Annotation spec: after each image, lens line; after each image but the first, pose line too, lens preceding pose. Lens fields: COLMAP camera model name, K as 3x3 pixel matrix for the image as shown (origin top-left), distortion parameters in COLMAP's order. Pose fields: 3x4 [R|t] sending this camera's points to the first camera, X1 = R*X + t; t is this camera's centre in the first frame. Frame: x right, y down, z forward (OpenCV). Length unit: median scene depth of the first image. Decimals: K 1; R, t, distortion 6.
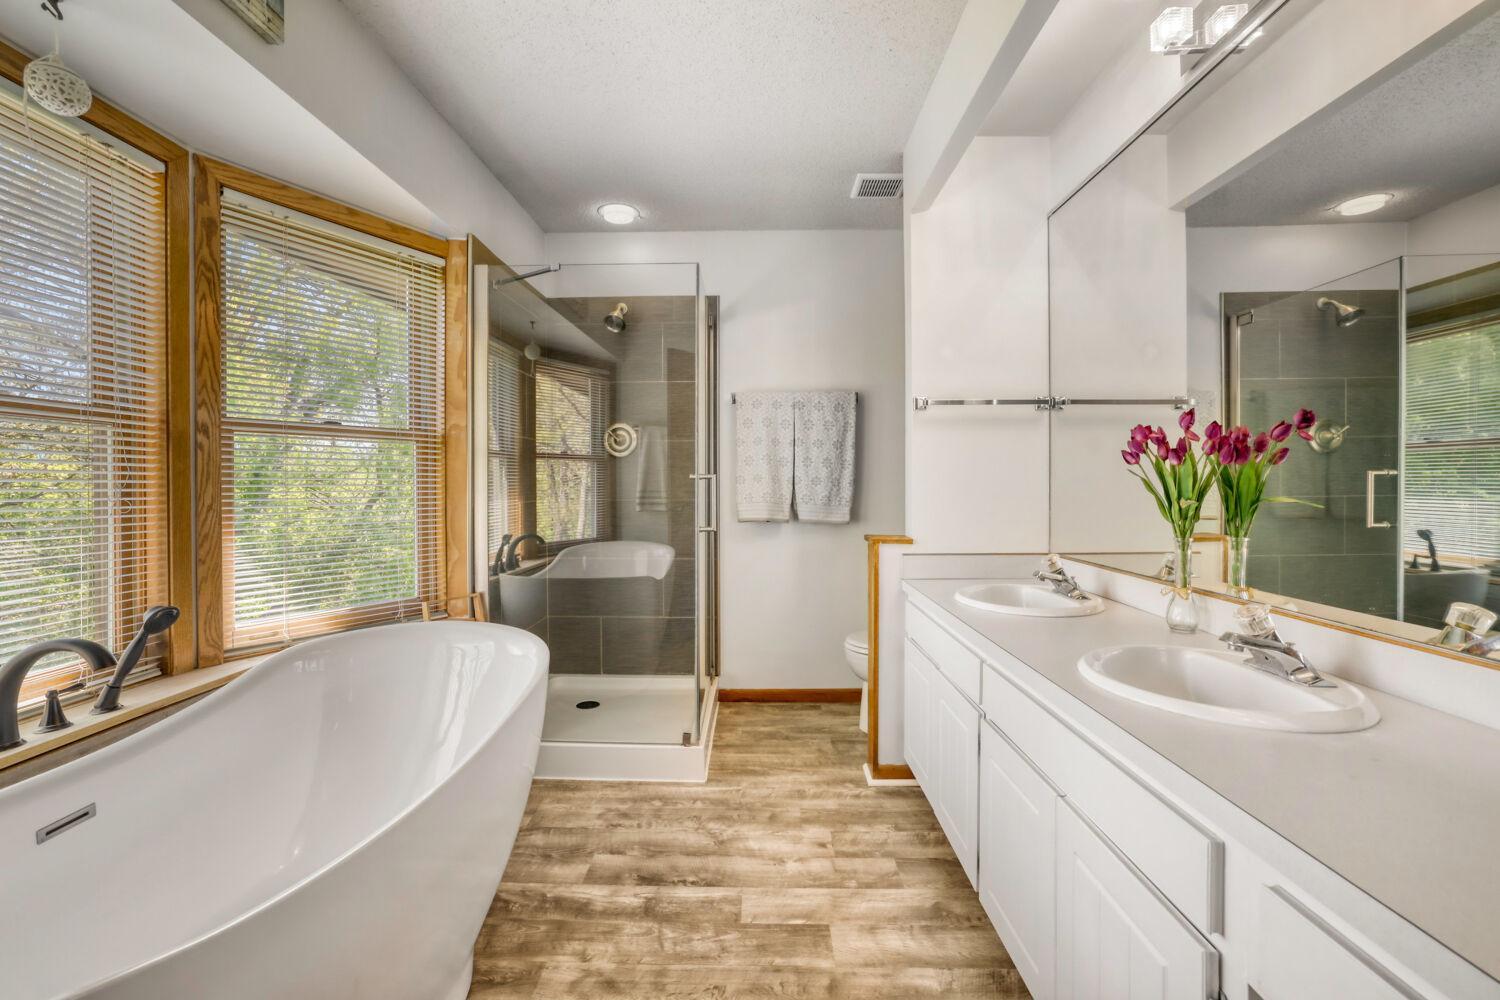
lens RADIAL K [[704.4, 0, 745.5], [0, 704.4, 478.8], [0, 0, 1]] dist [0.000817, 0.037945]
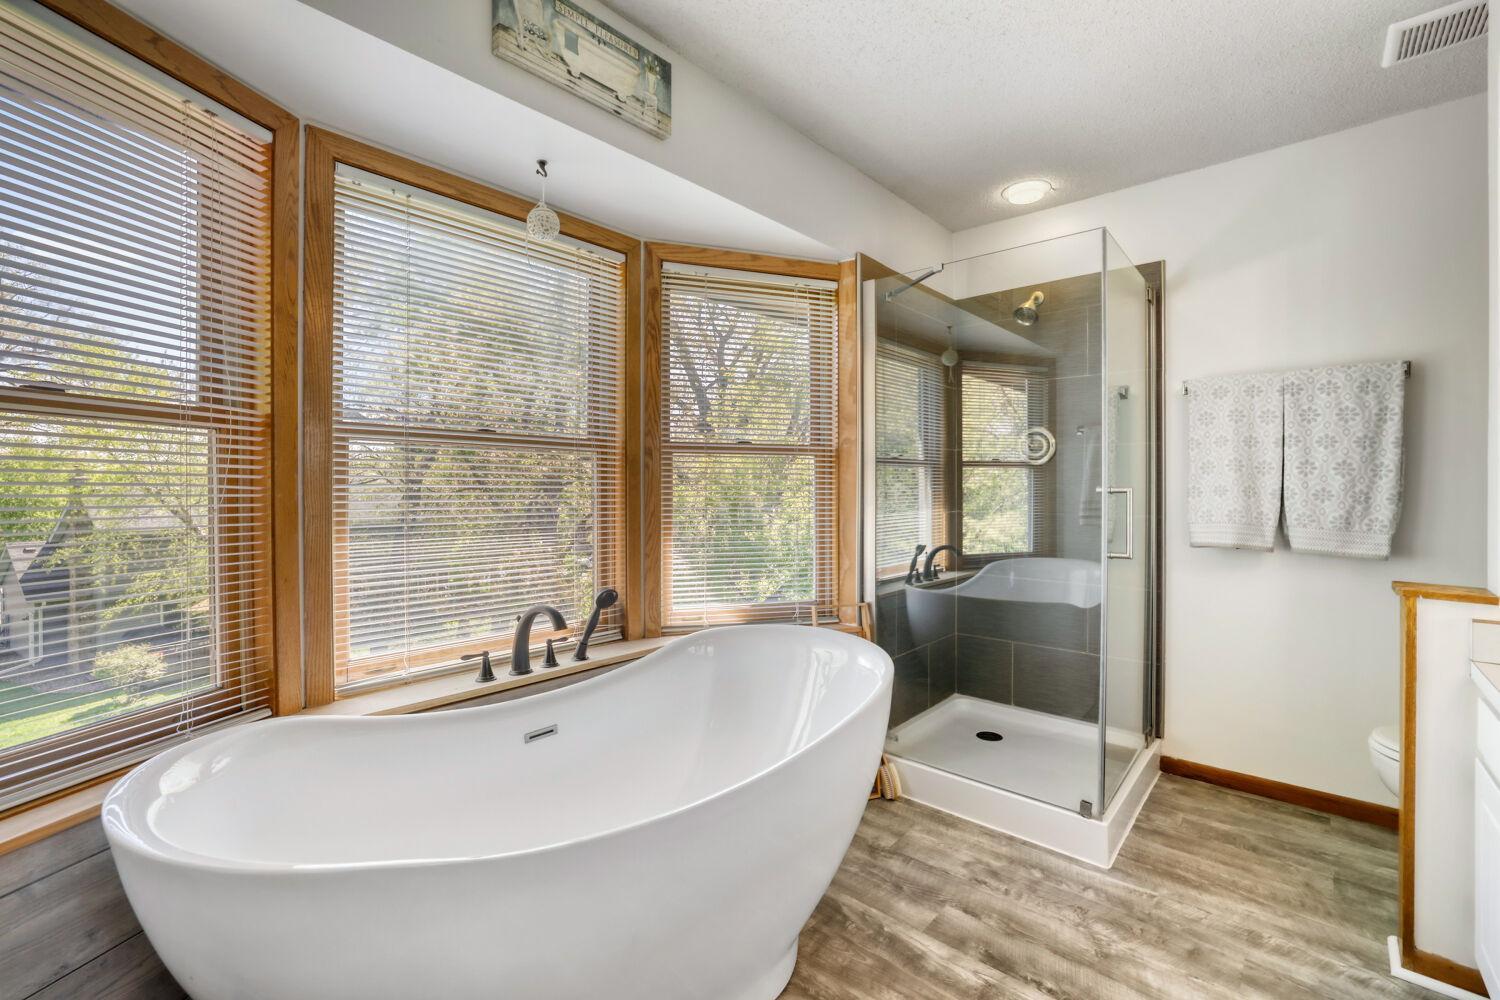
lens RADIAL K [[690.6, 0, 750.7], [0, 690.6, 484.1], [0, 0, 1]] dist [-0.004580, 0.015911]
pose [[0.760341, 0.001528, -0.649523, 0.144319], [0.001009, 0.999993, 0.003533, -0.013350], [0.649524, -0.003342, 0.760334, 0.132756]]
